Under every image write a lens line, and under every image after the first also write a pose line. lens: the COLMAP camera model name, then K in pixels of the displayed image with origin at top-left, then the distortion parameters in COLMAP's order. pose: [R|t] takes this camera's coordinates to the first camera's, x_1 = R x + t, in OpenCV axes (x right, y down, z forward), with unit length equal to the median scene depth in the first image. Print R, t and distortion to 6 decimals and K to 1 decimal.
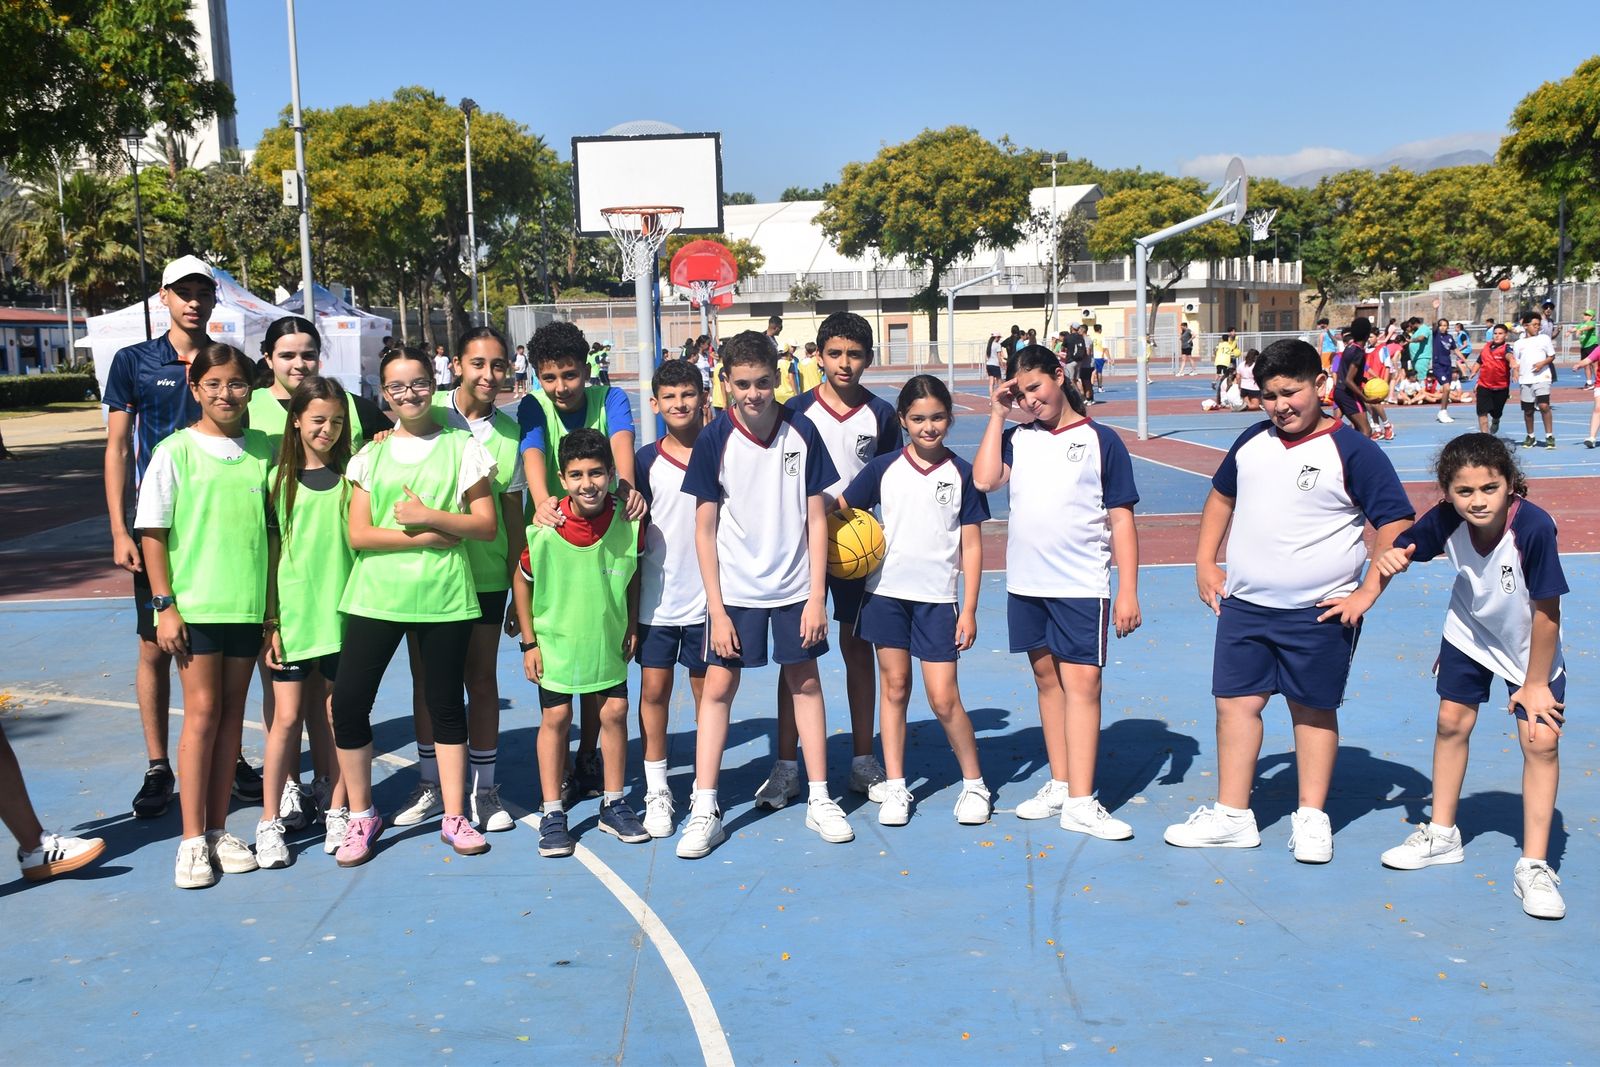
lens RADIAL K [[1937.0, 0, 800.0], [0, 1937.0, 533.5], [0, 0, 1]] dist [0.113975, 0.048832]
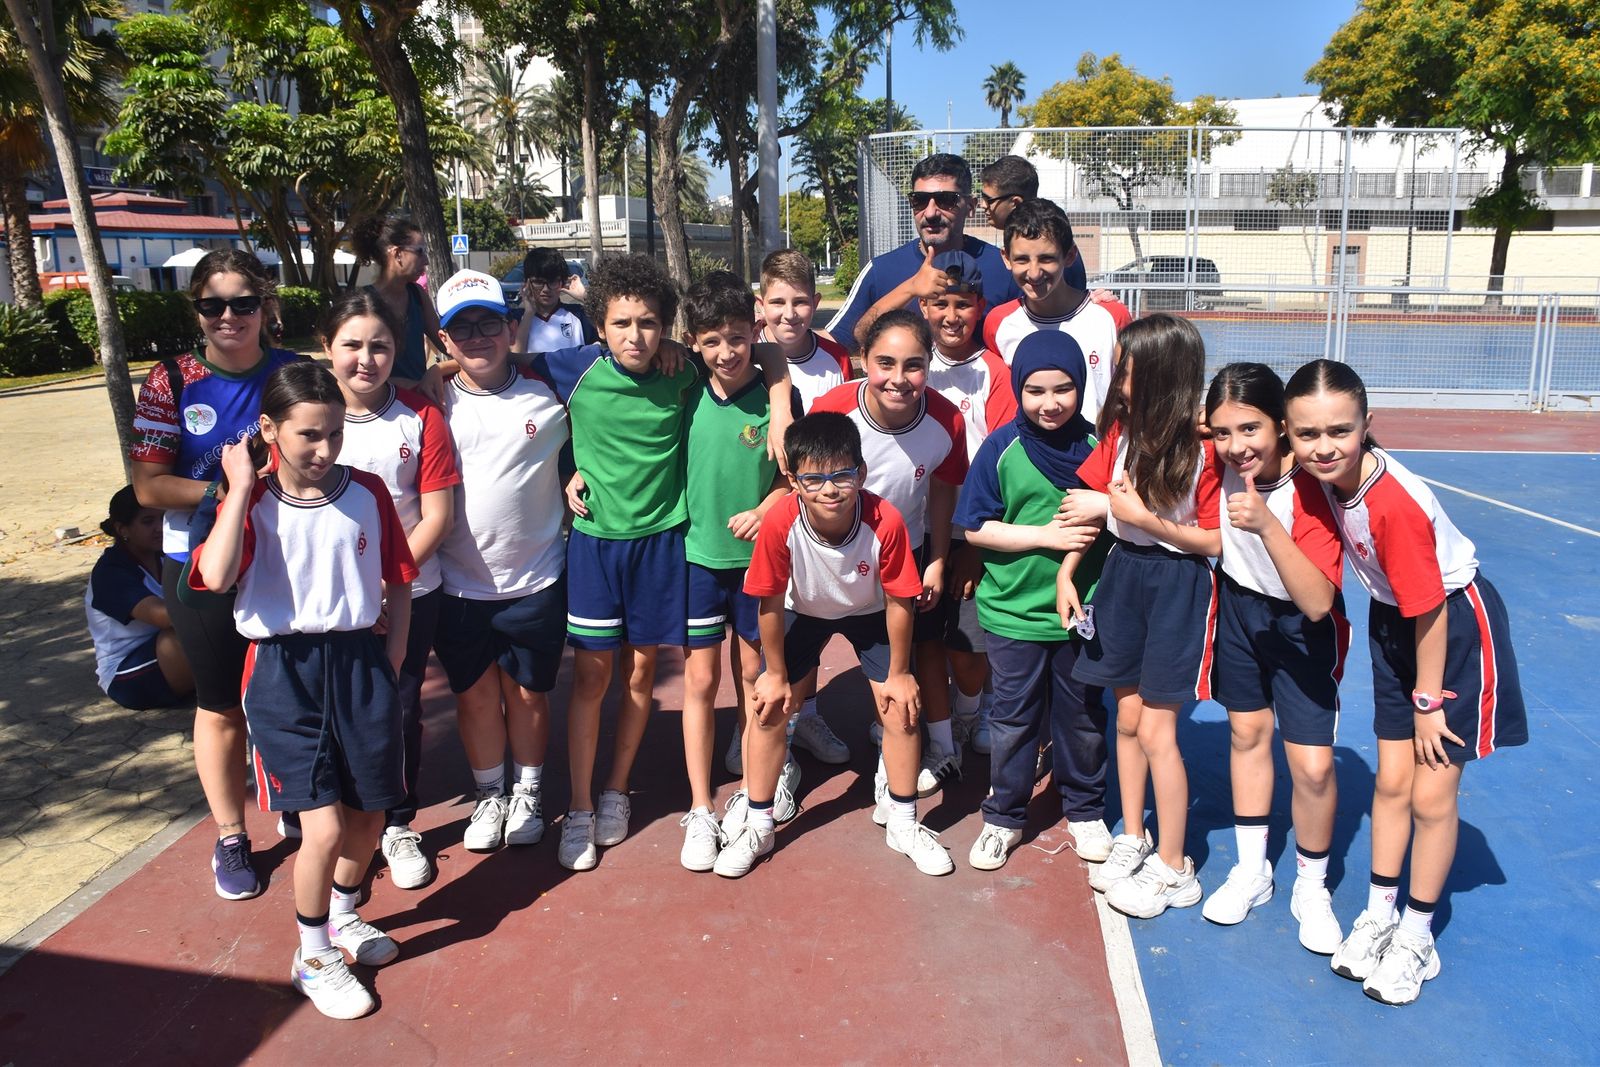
lens RADIAL K [[1250.9, 0, 834.7], [0, 1250.9, 508.5], [0, 0, 1]] dist [-0.136329, 0.123490]
pose [[0.992529, 0.040047, -0.115248, -0.095284], [-0.028443, 0.994518, 0.100625, -0.057064], [0.118646, -0.096595, 0.988227, 0.582317]]
